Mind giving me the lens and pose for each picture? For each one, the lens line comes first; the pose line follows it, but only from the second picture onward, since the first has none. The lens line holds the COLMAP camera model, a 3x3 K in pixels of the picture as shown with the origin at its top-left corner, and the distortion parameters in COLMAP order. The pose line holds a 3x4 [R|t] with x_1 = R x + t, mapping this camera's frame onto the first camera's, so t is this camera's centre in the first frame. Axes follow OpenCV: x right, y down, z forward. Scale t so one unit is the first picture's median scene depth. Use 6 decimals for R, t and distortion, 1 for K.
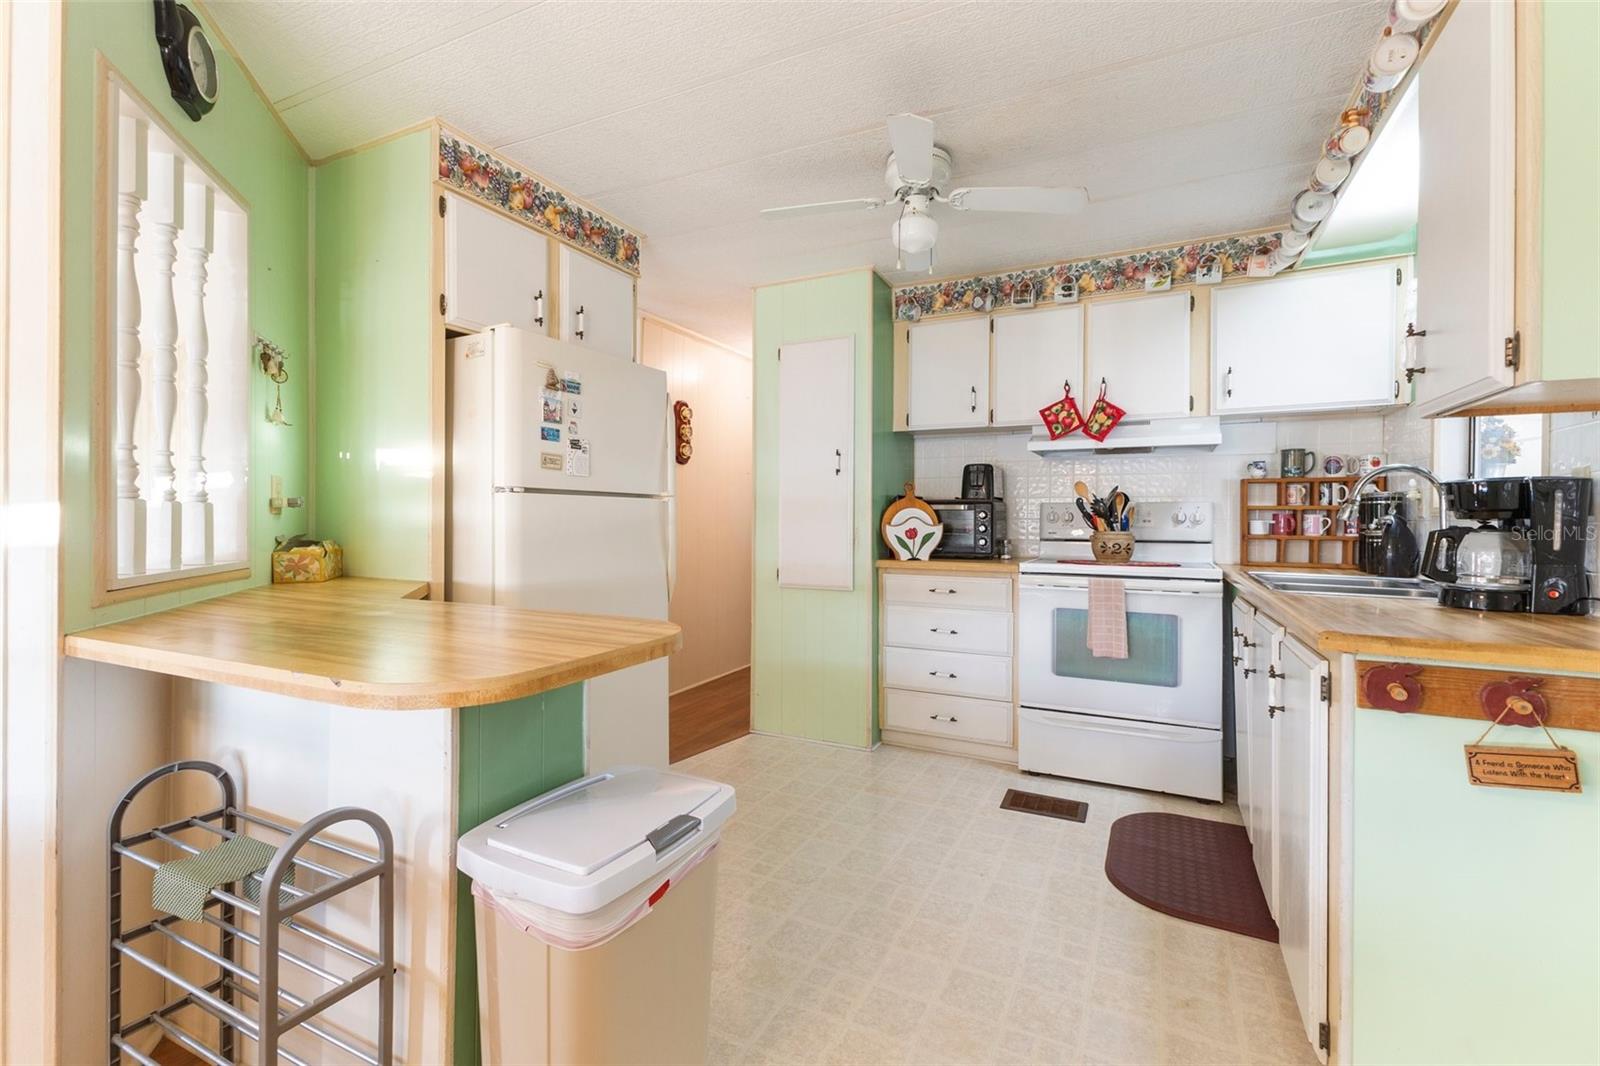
lens RADIAL K [[706.0, 0, 798.1], [0, 706.0, 523.2], [0, 0, 1]] dist [0.016551, -0.005311]
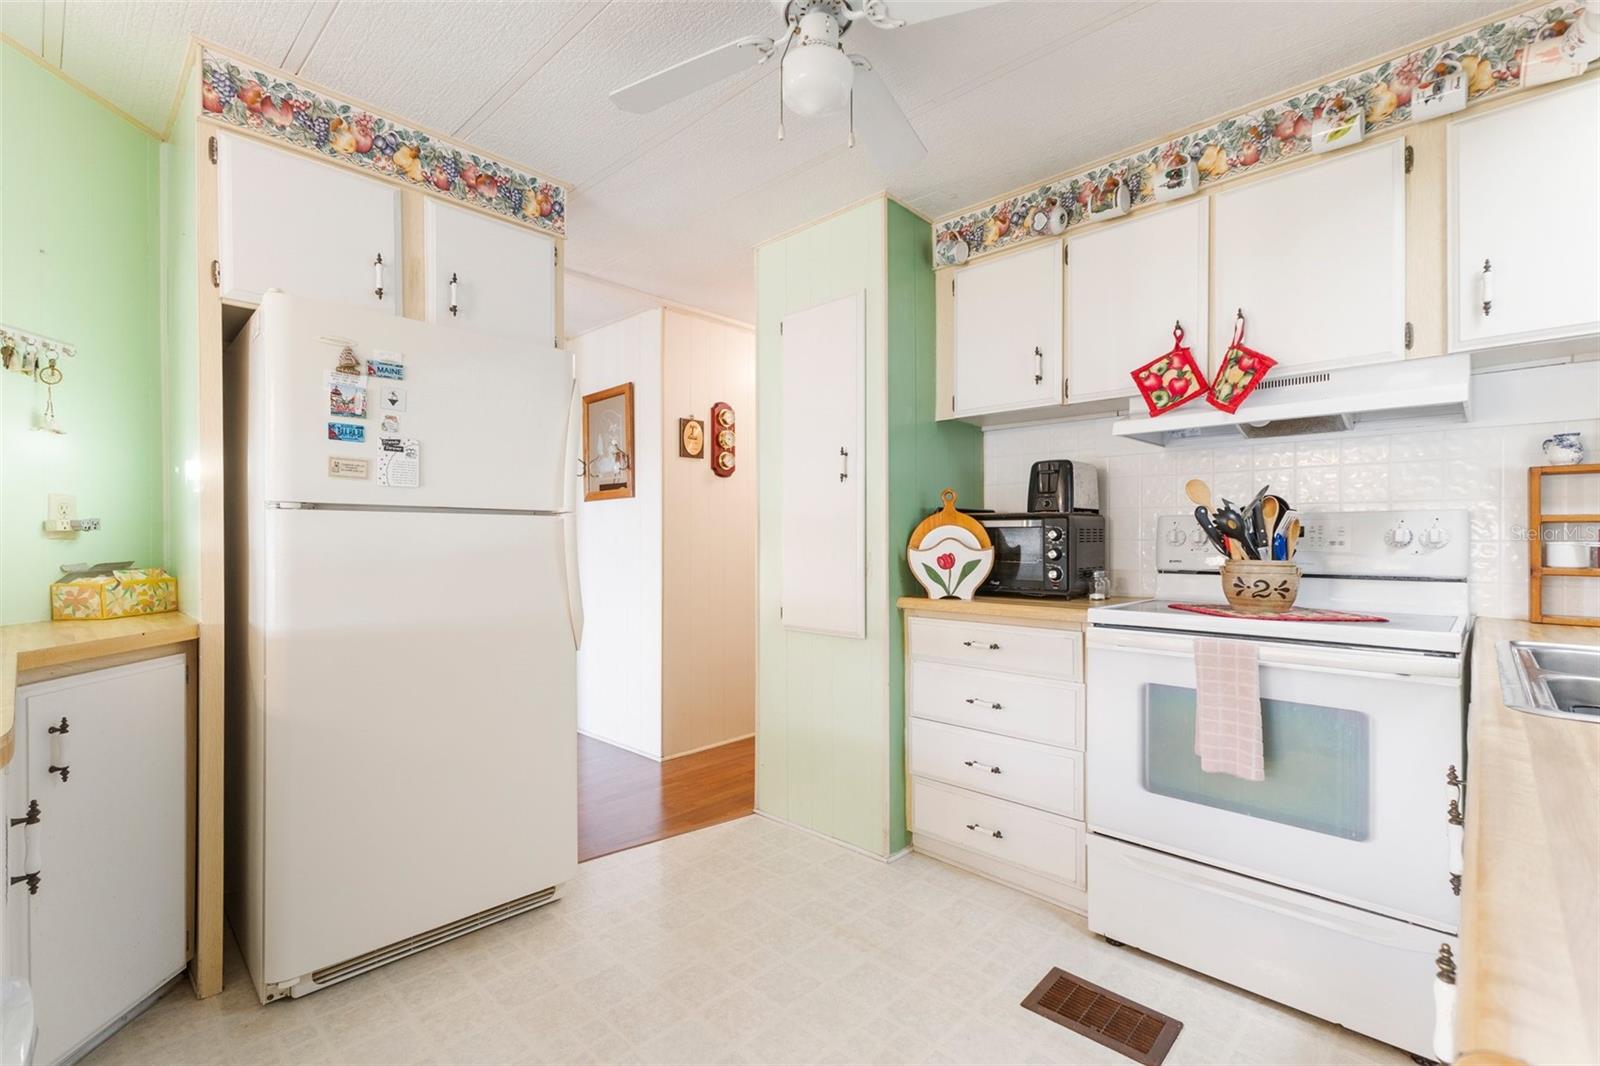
lens RADIAL K [[706.0, 0, 800.3], [0, 706.0, 541.4], [0, 0, 1]] dist [0.016551, -0.005311]
pose [[0.955360, -0.003196, -0.295428, 0.249648], [0.002177, 0.999991, -0.003775, -0.003178], [0.295437, 0.002964, 0.955357, 0.301612]]
